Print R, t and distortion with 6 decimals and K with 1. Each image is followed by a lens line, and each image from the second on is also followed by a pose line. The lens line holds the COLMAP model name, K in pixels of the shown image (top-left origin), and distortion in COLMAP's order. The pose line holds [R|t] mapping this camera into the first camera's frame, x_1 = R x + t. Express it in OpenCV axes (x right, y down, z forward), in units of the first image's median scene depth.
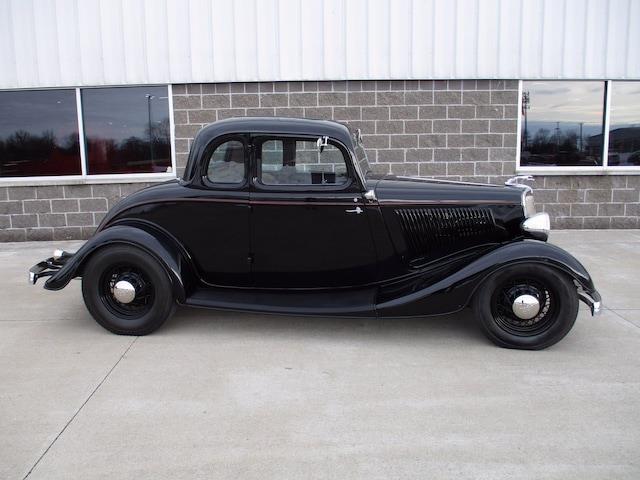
lens RADIAL K [[538.3, 0, 315.7], [0, 538.3, 241.9], [0, 0, 1]] dist [-0.030279, 0.010560]
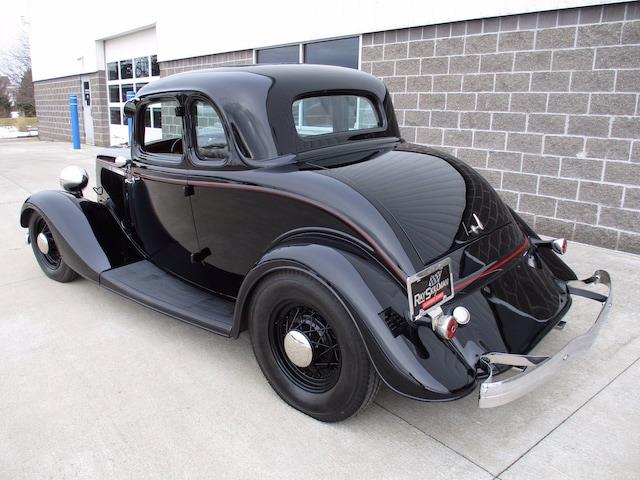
lens RADIAL K [[538.3, 0, 315.8], [0, 538.3, 238.0], [0, 0, 1]] dist [-0.030279, 0.010560]
pose [[0.623666, 0.216302, -0.751169, 0.458062], [-0.155346, 0.976082, 0.152089, -0.076066], [0.766099, 0.021839, 0.642351, 0.342090]]
